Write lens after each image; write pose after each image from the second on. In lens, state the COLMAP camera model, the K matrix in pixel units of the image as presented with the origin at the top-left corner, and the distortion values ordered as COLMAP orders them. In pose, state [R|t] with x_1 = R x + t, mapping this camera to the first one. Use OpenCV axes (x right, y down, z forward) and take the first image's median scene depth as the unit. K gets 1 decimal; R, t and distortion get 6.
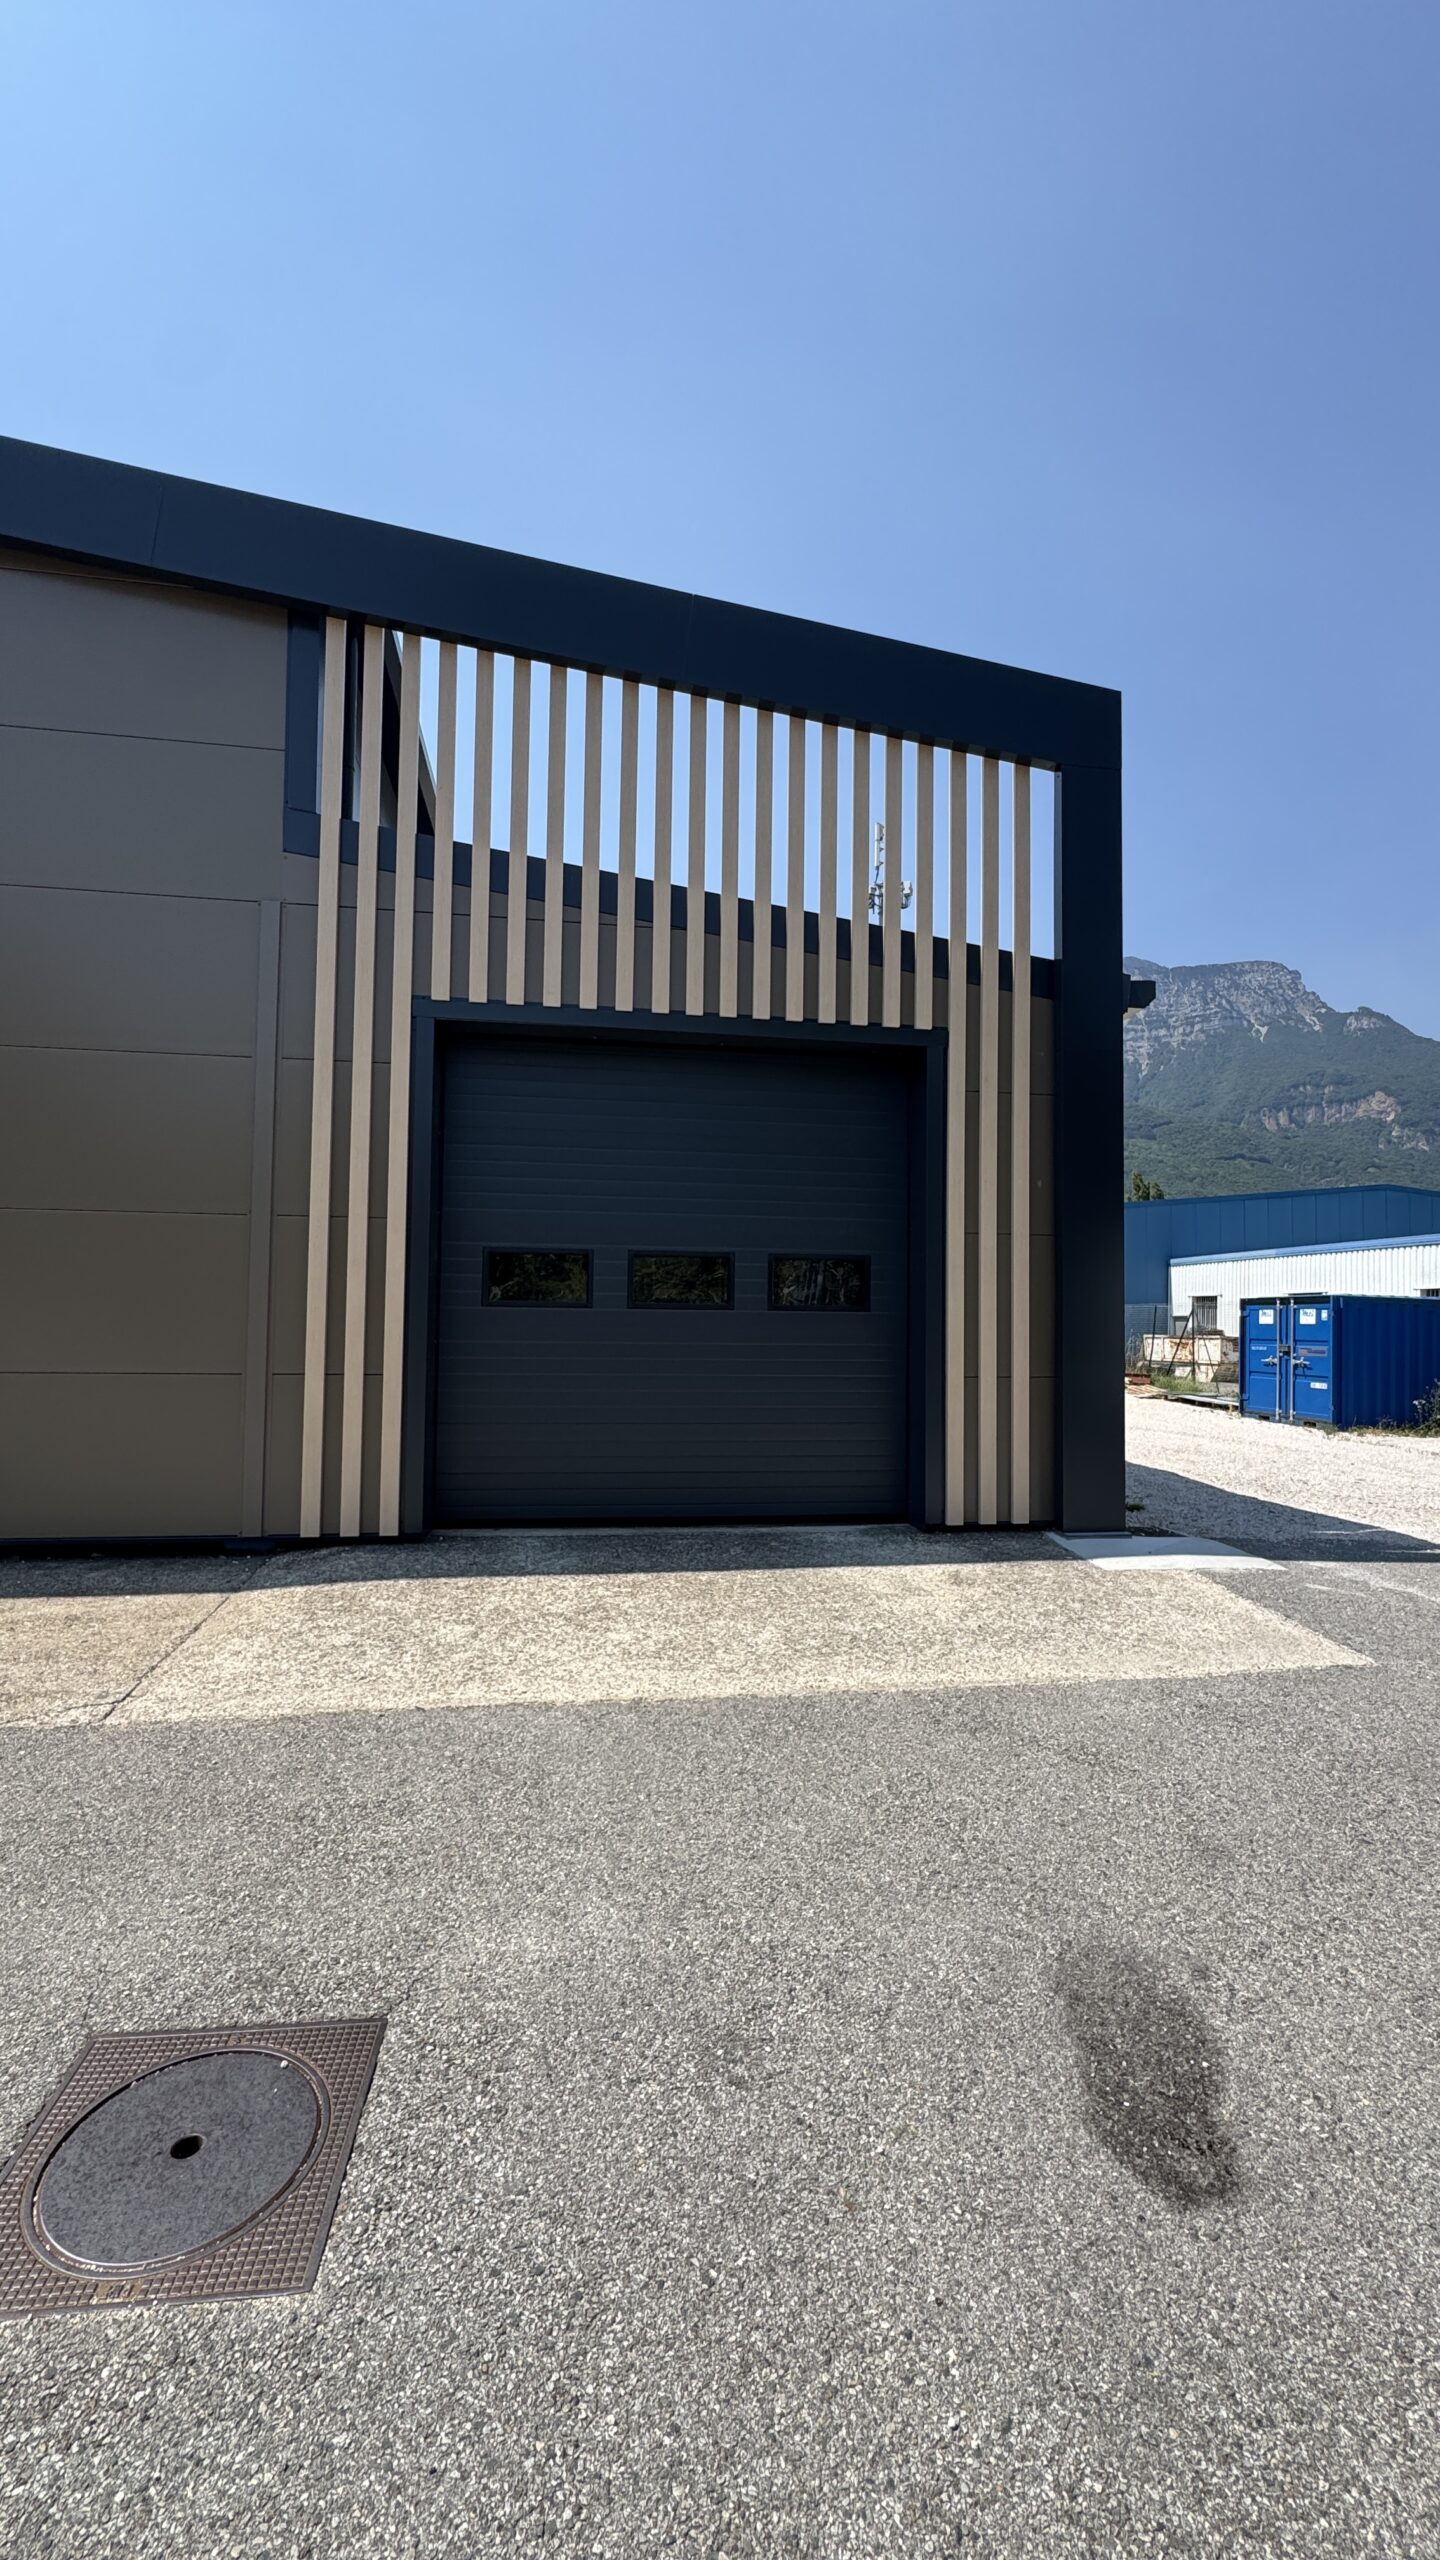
lens RADIAL K [[1024.2, 0, 724.0], [0, 1024.2, 1274.7], [0, 0, 1]] dist [-0.002979, -0.000099]
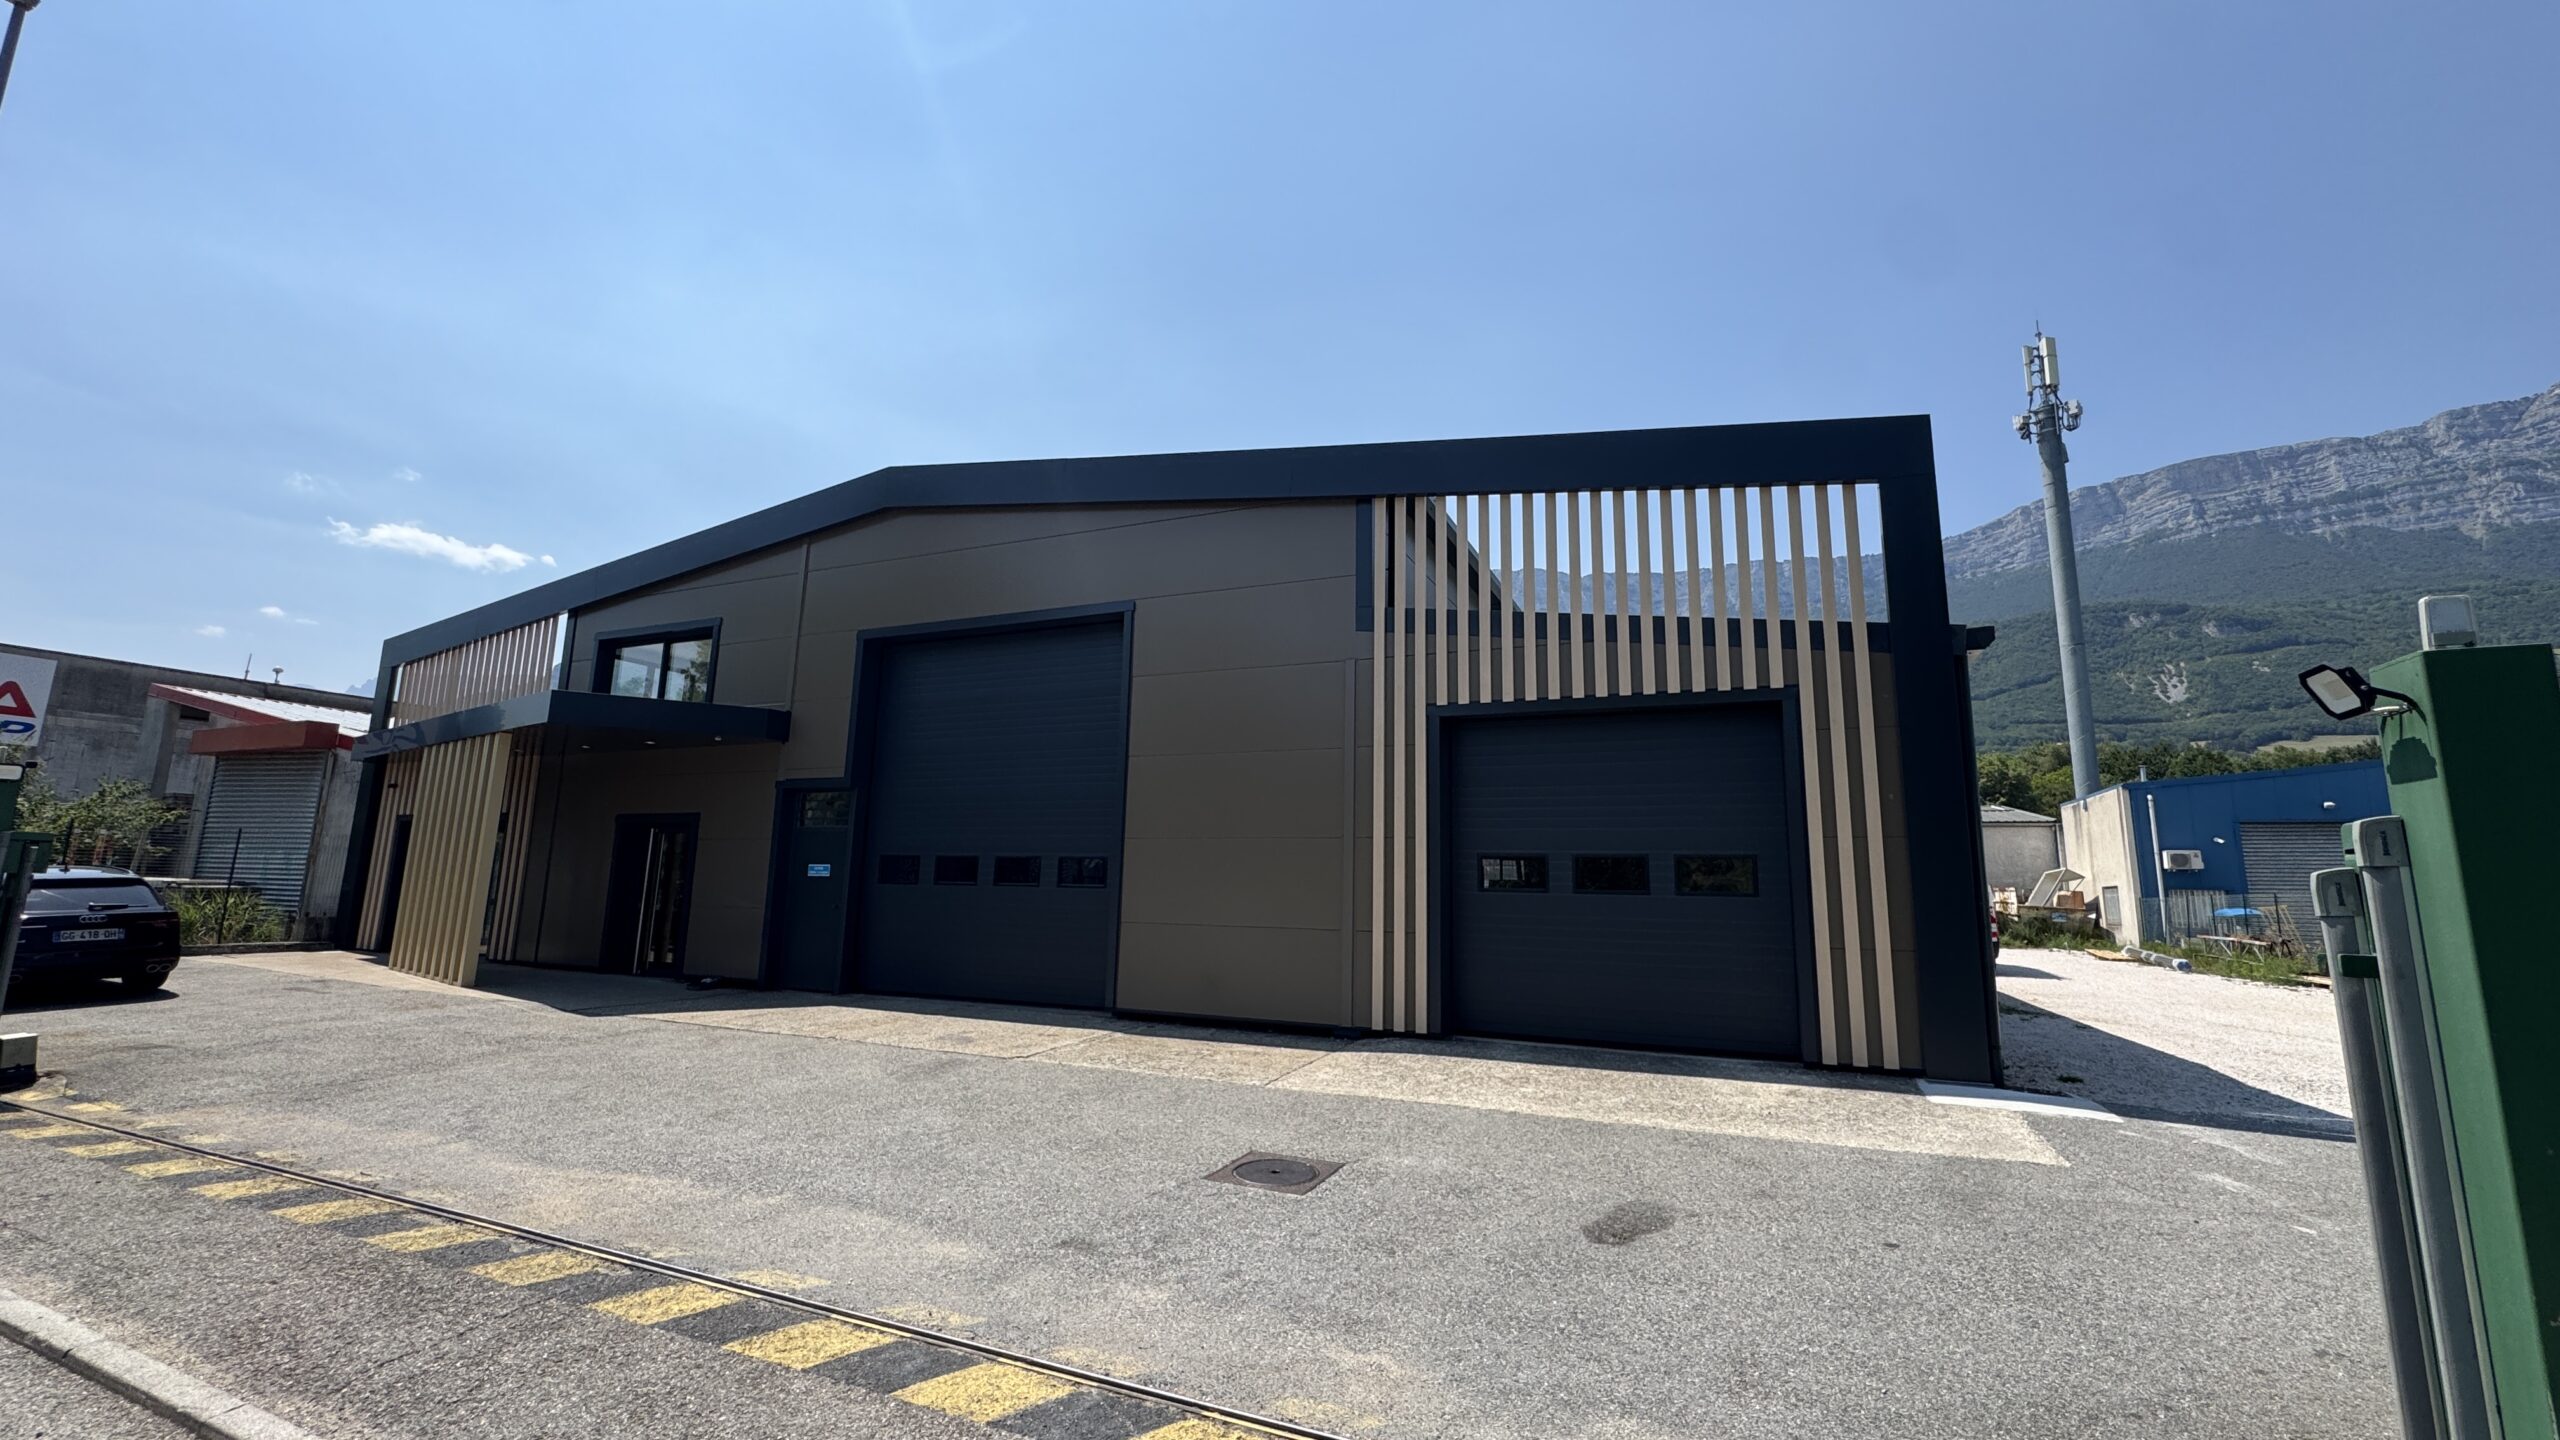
lens RADIAL K [[1026.8, 0, 1283.1], [0, 1026.8, 719.5], [0, 0, 1]] dist [-0.001507, 0.000331]
pose [[0.845902, -0.082944, -0.526850, 0.392579], [0.012163, 0.990576, -0.136422, -0.020845], [0.533200, 0.108991, 0.838939, -0.550423]]
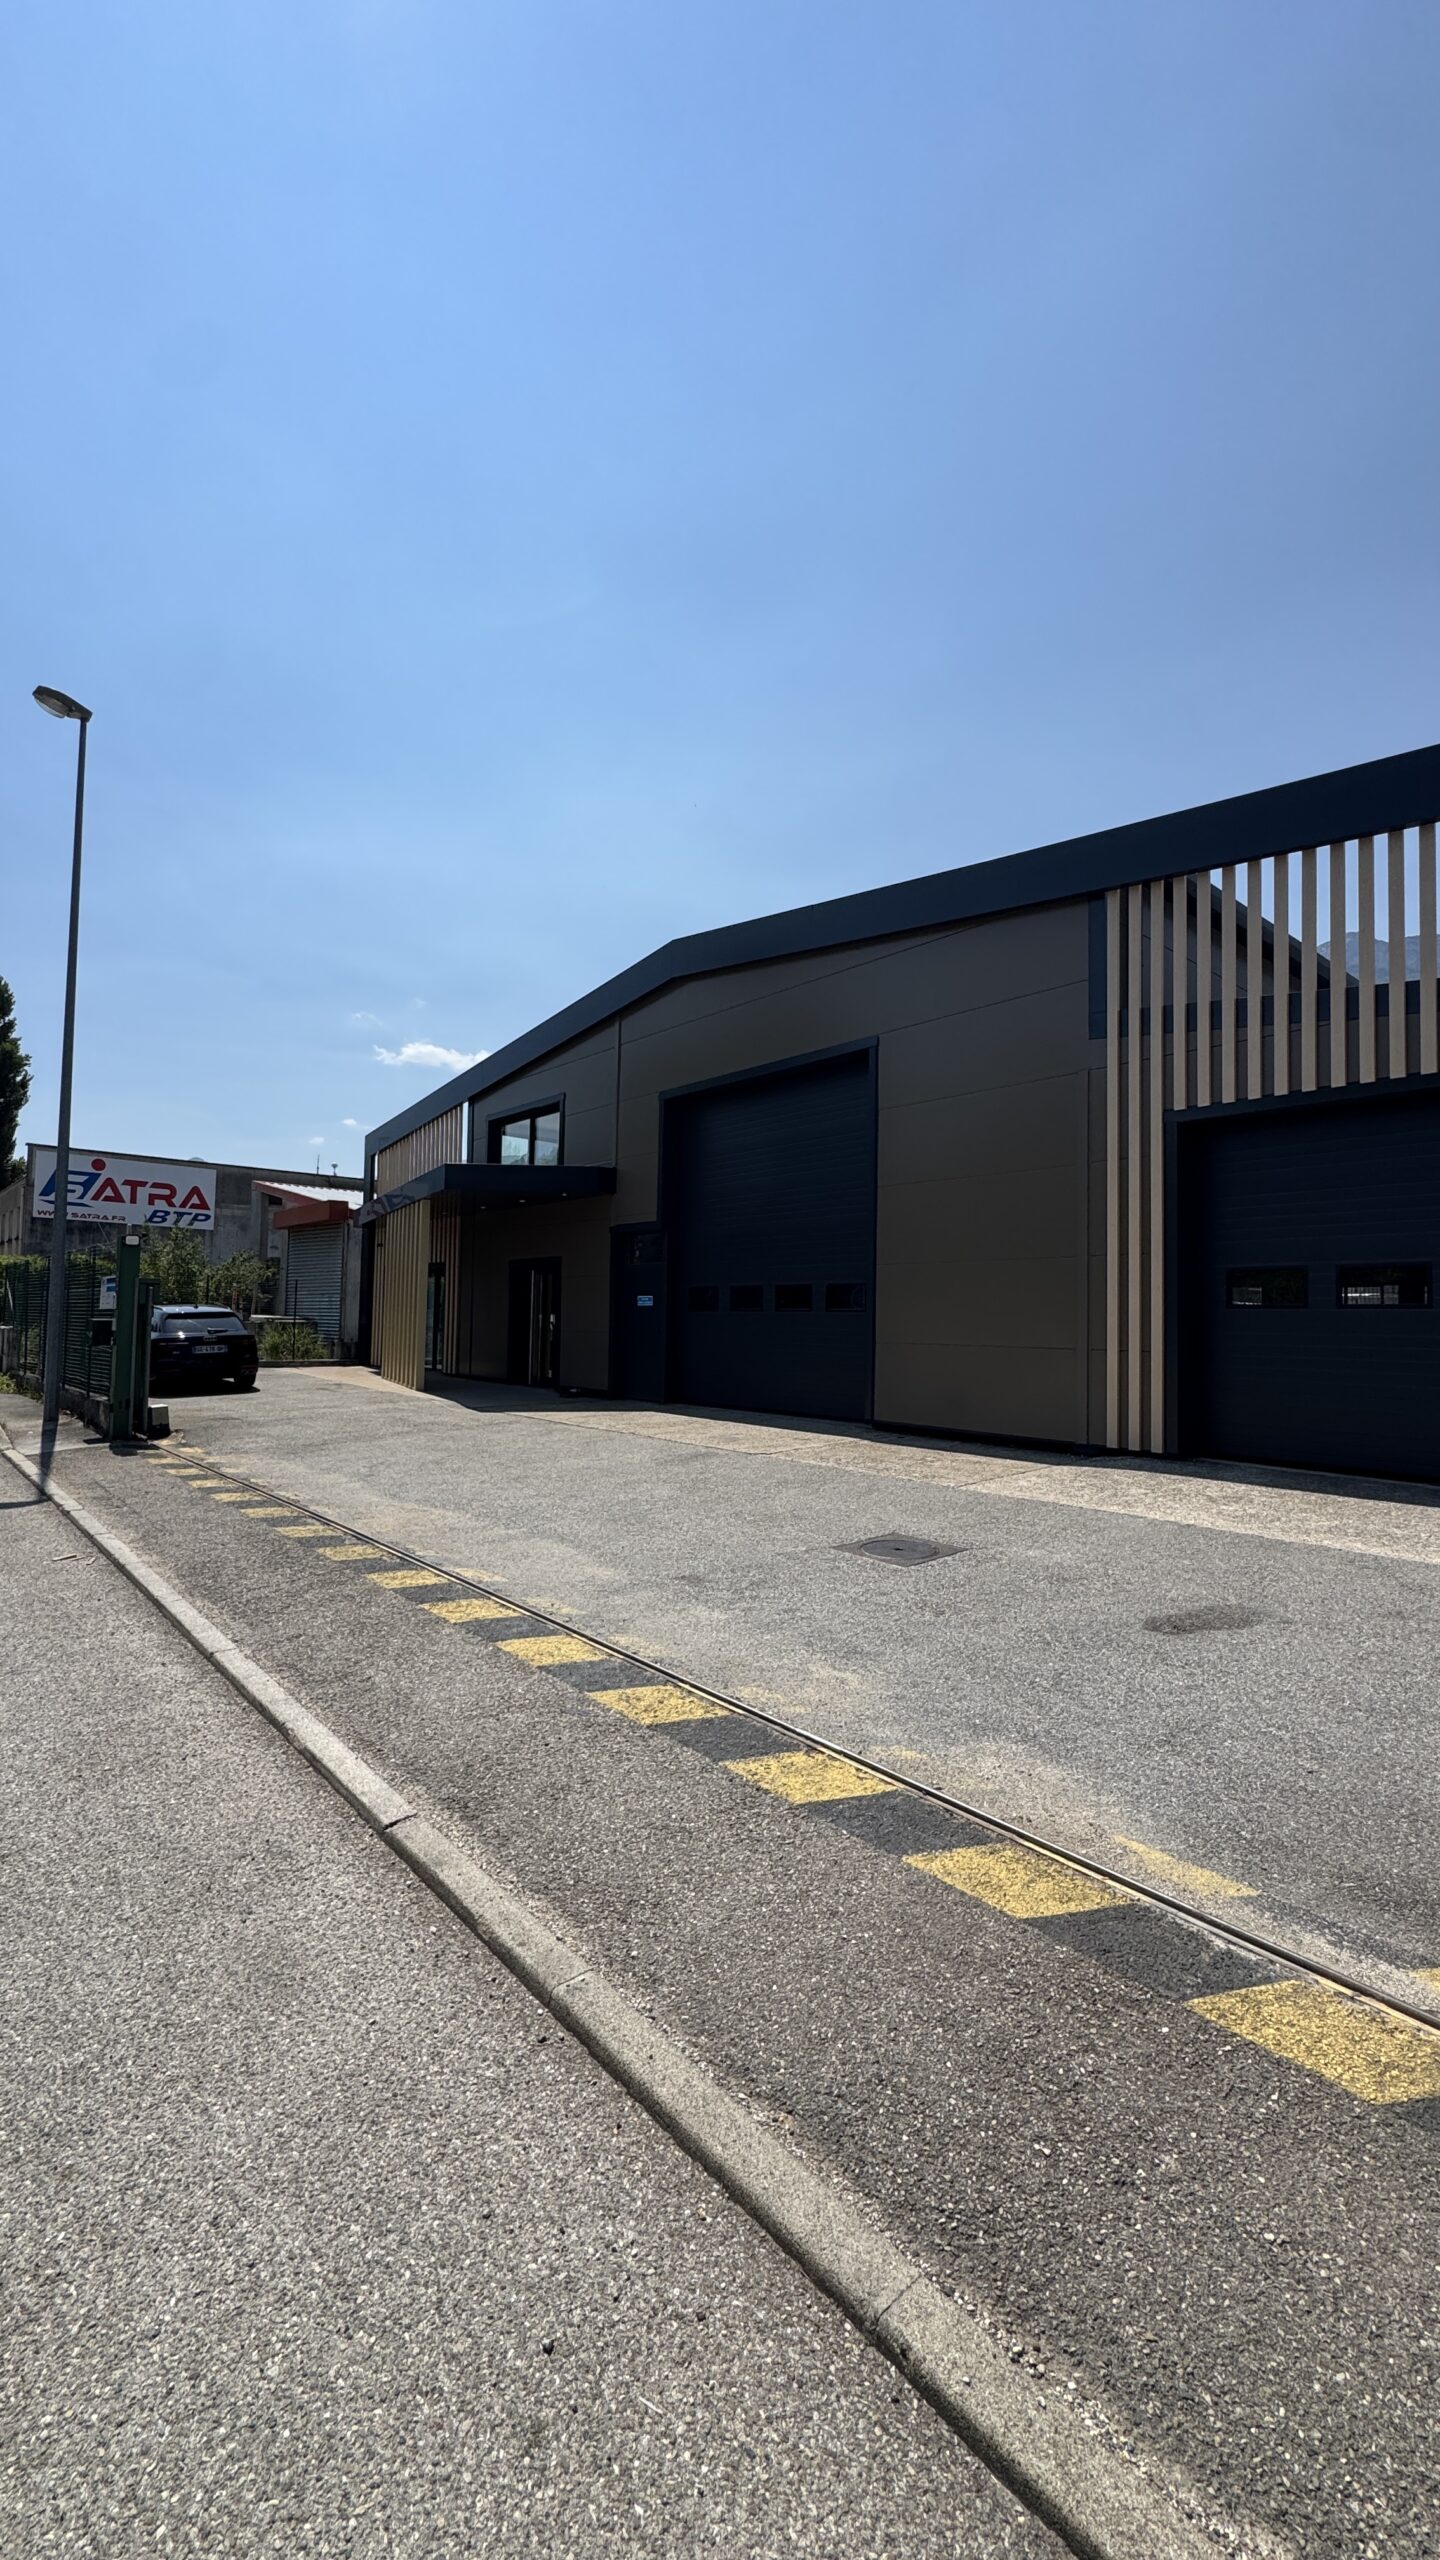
lens RADIAL K [[1026.8, 0, 720.0], [0, 1026.8, 1280.0], [0, 0, 1]] dist [-0.001507, 0.000331]
pose [[0.534046, -0.038264, -0.844589, 0.666496], [0.026047, 0.999246, -0.028801, 0.014753], [0.845054, -0.006618, 0.534640, -0.422841]]
